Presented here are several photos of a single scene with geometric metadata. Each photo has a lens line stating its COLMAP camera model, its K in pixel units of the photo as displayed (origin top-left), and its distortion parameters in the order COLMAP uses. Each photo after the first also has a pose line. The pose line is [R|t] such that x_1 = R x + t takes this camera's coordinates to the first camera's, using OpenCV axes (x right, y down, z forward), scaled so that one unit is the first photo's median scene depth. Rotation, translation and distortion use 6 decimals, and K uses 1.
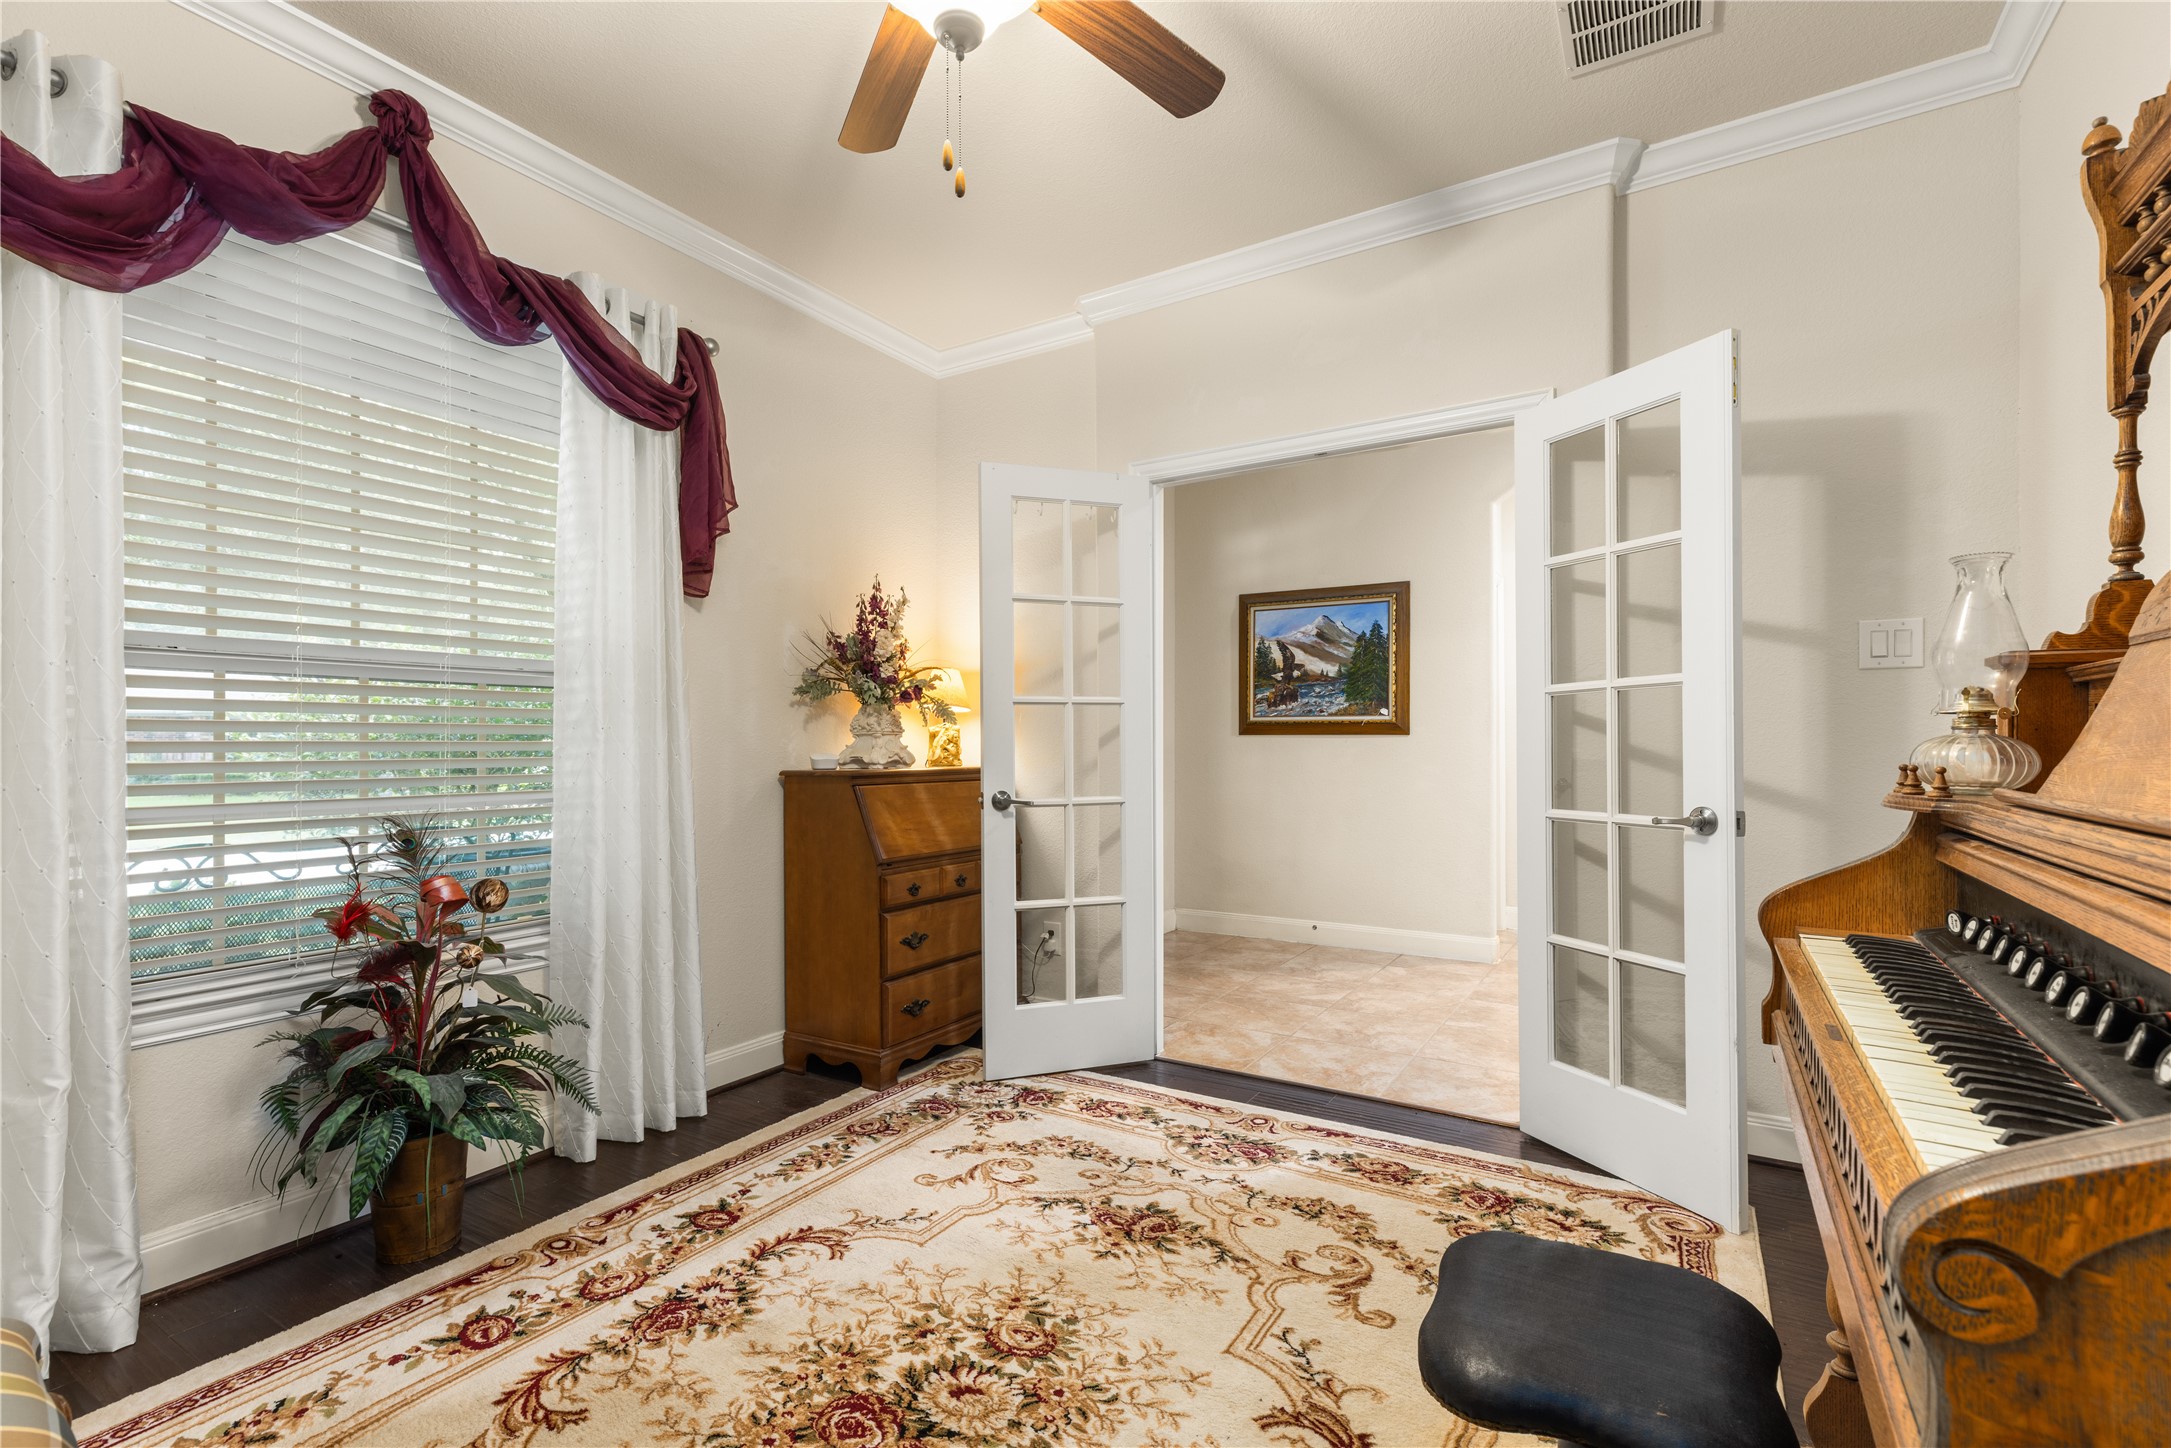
lens RADIAL K [[975.2, 0, 1087.4], [0, 975.2, 738.3], [0, 0, 1]] dist [0.004067, 0.001600]
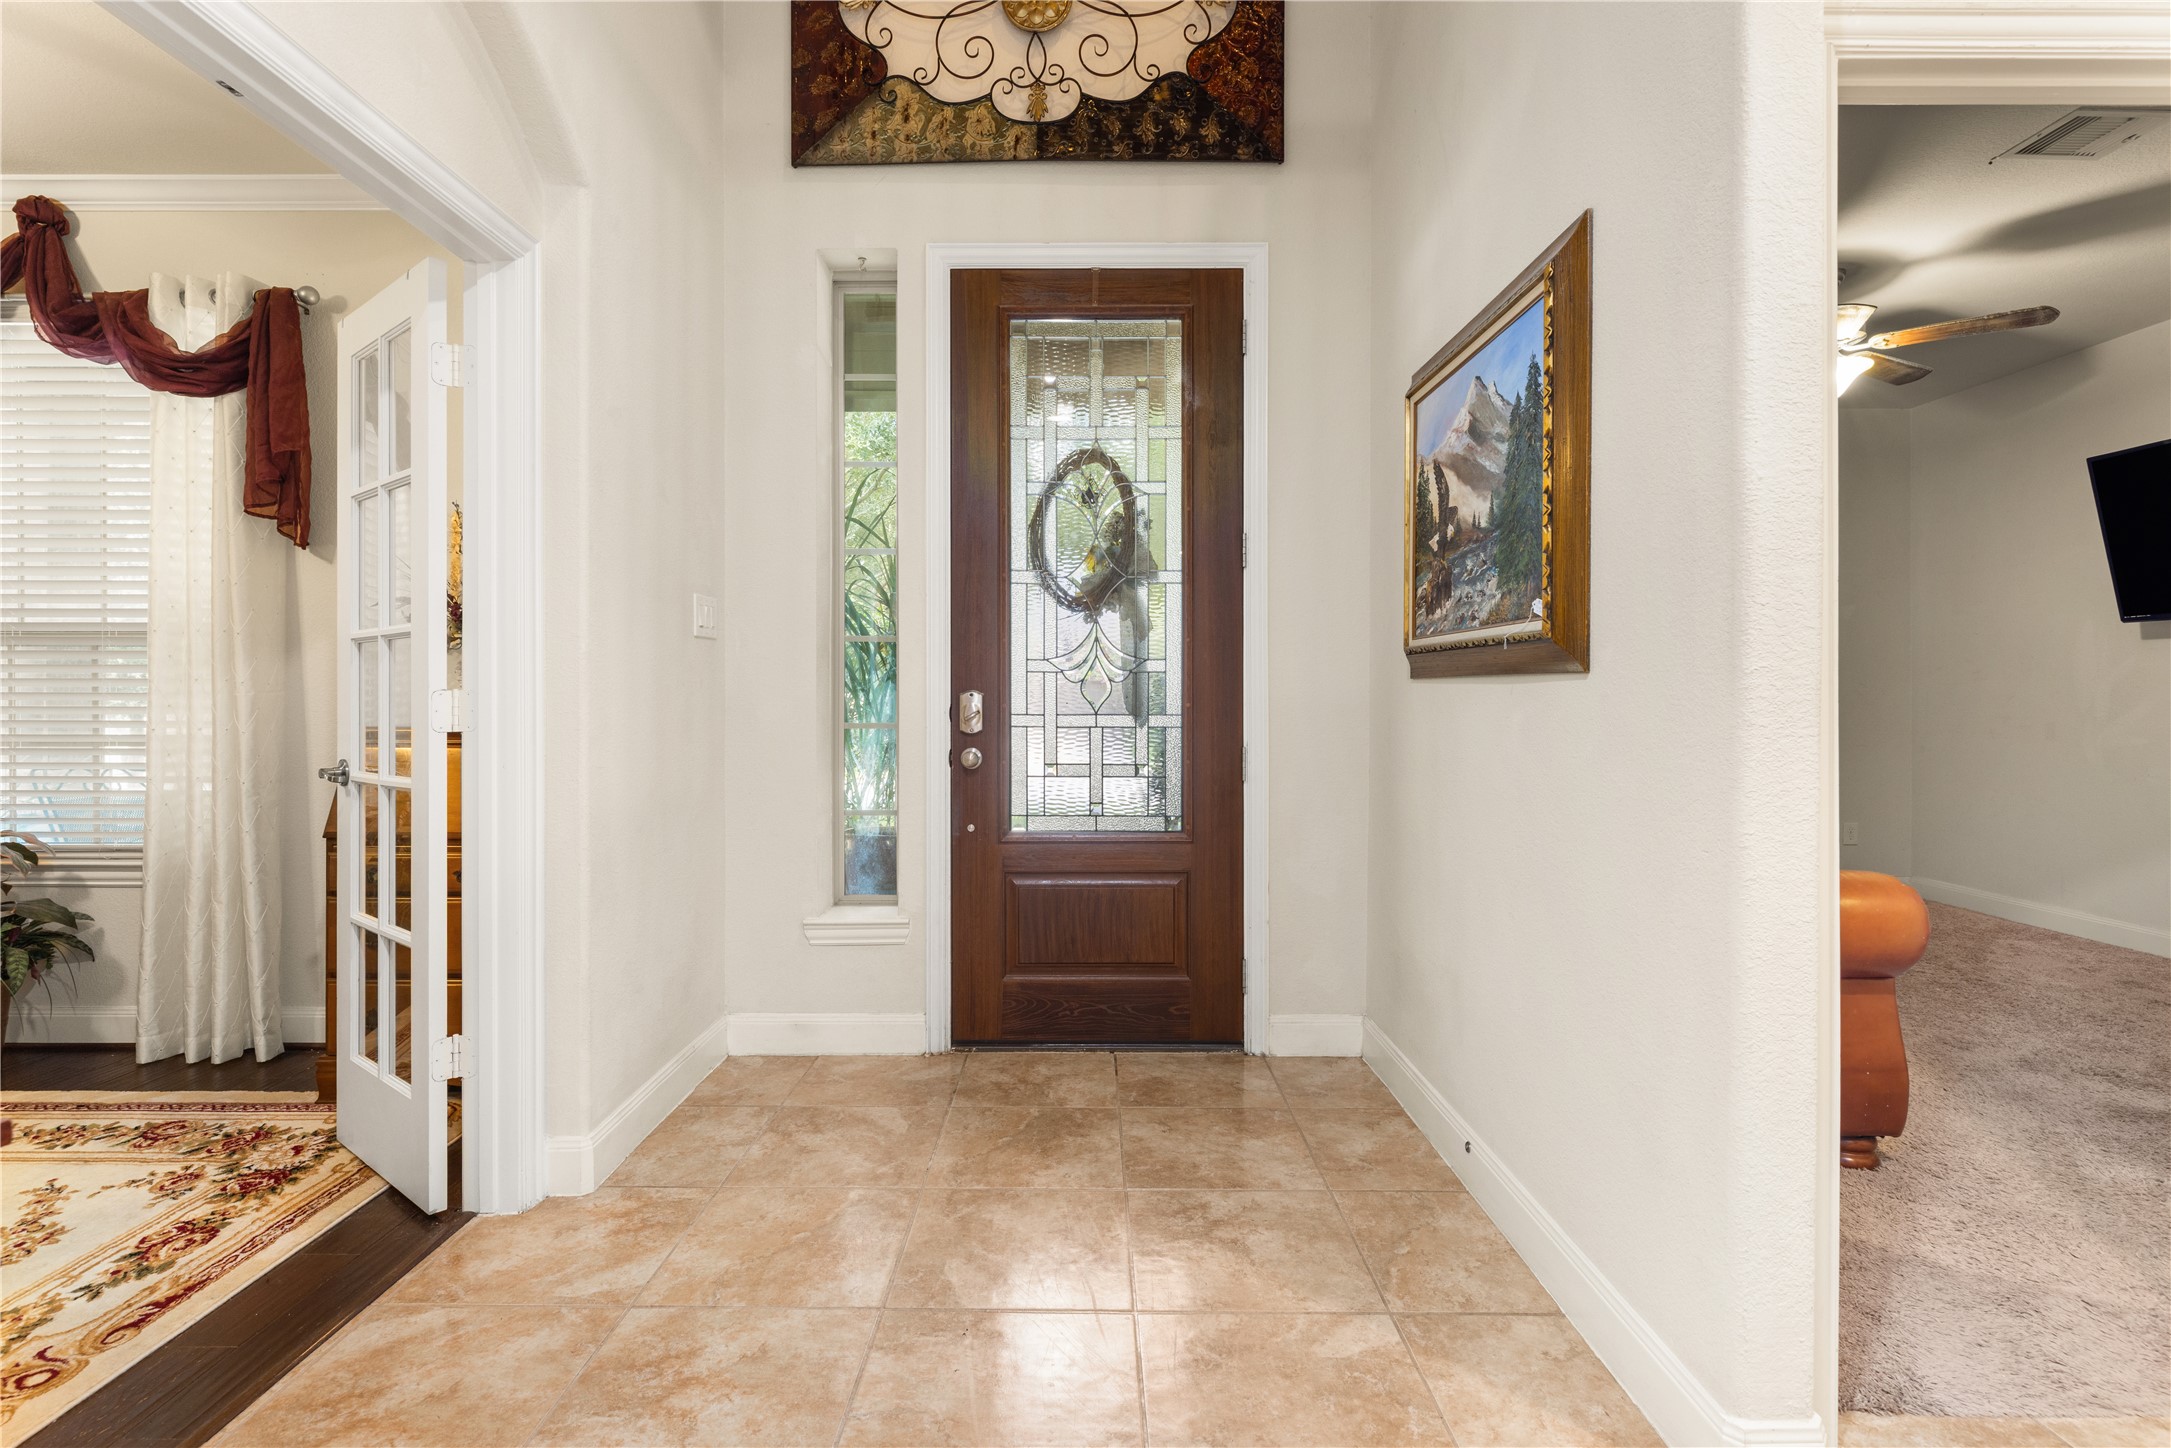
lens RADIAL K [[1021.2, 0, 1082.5], [0, 1021.2, 706.4], [0, 0, 1]] dist [-0.002029, -0.000501]
pose [[0.519042, 0.007150, -0.854719, 0.968810], [0.001079, 0.999959, 0.009020, 0.009522], [0.854748, -0.005604, 0.519013, 1.208983]]
